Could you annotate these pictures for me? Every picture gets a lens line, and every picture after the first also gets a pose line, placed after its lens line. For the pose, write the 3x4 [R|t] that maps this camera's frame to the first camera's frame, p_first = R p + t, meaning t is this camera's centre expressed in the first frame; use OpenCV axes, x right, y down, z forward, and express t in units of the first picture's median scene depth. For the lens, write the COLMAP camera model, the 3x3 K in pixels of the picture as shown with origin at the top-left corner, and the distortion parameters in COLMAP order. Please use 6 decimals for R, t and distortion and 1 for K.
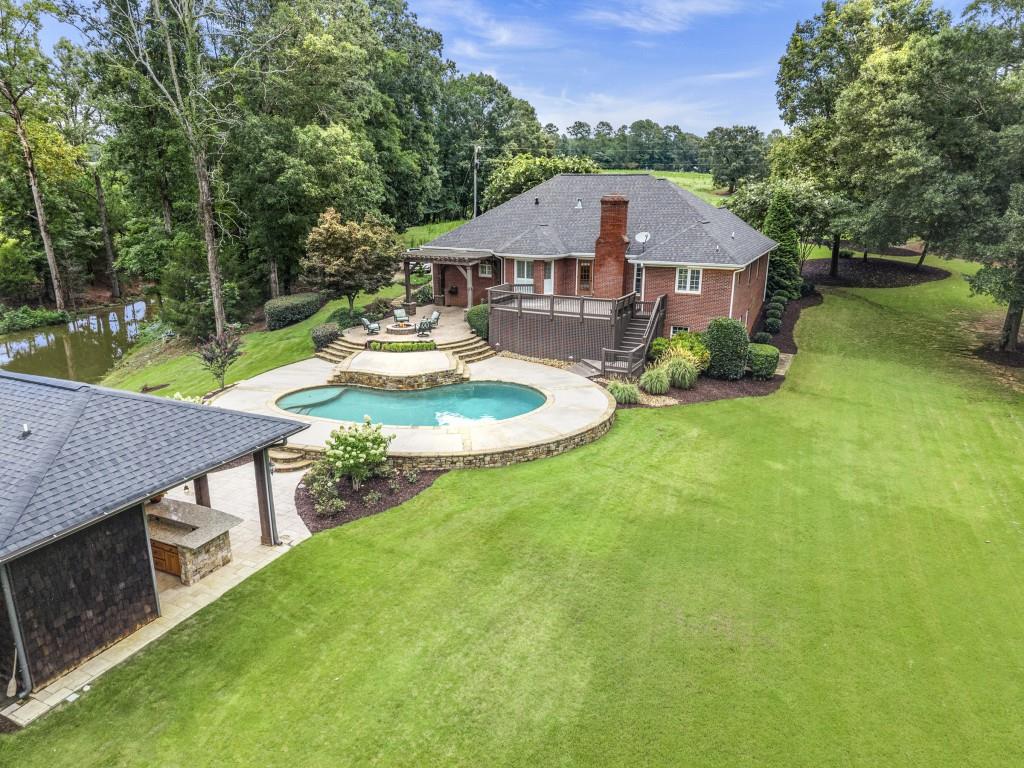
lens RADIAL K [[673.3, 0, 512.0], [0, 673.3, 384.0], [0, 0, 1]] dist [0.028670, -0.032774]
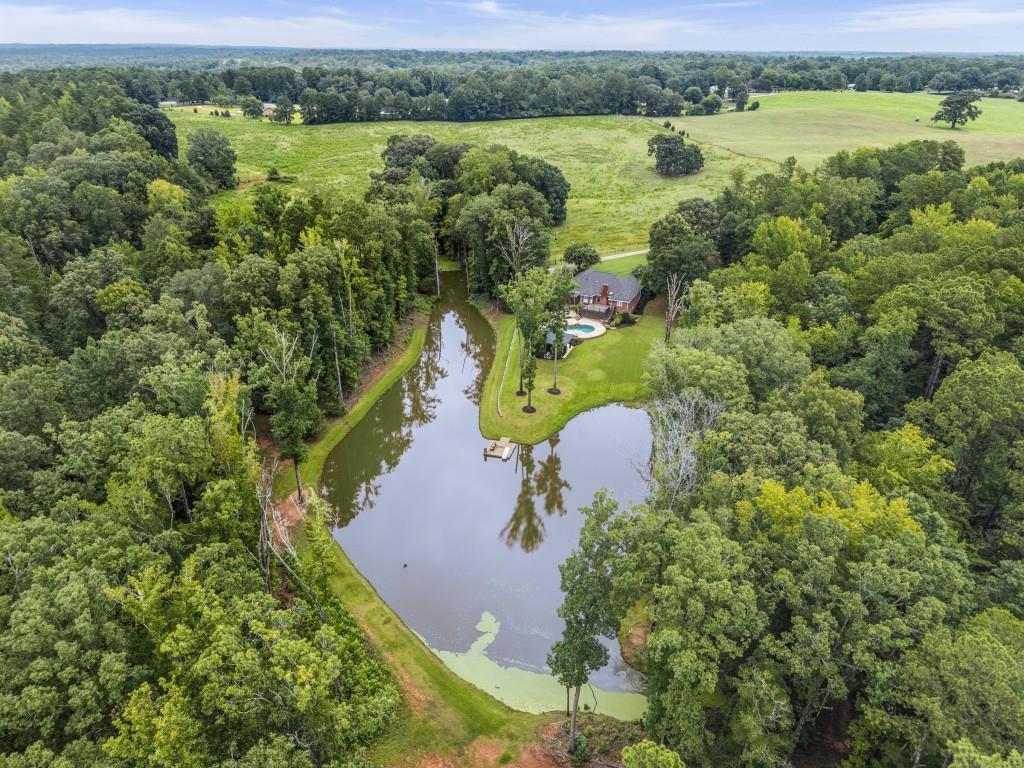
lens RADIAL K [[673.3, 0, 512.0], [0, 673.3, 384.0], [0, 0, 1]] dist [0.028670, -0.032774]
pose [[0.998848, -0.021454, 0.042926, -0.740363], [0.013449, 0.983803, 0.178750, -0.443683], [-0.046066, -0.177967, 0.982958, -3.853254]]
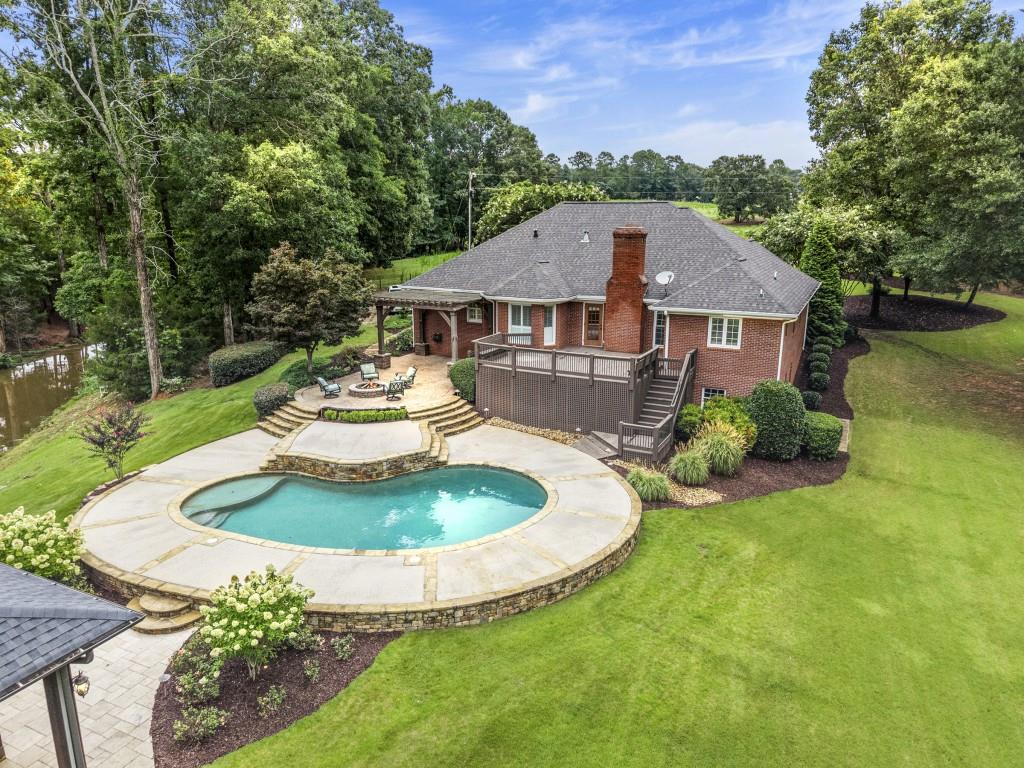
lens RADIAL K [[673.3, 0, 512.0], [0, 673.3, 384.0], [0, 0, 1]] dist [0.028670, -0.032774]
pose [[0.999996, 0.000626, -0.002653, 0.010697], [-0.000734, 0.999168, -0.040765, -0.054145], [0.002625, 0.040767, 0.999165, 0.184860]]
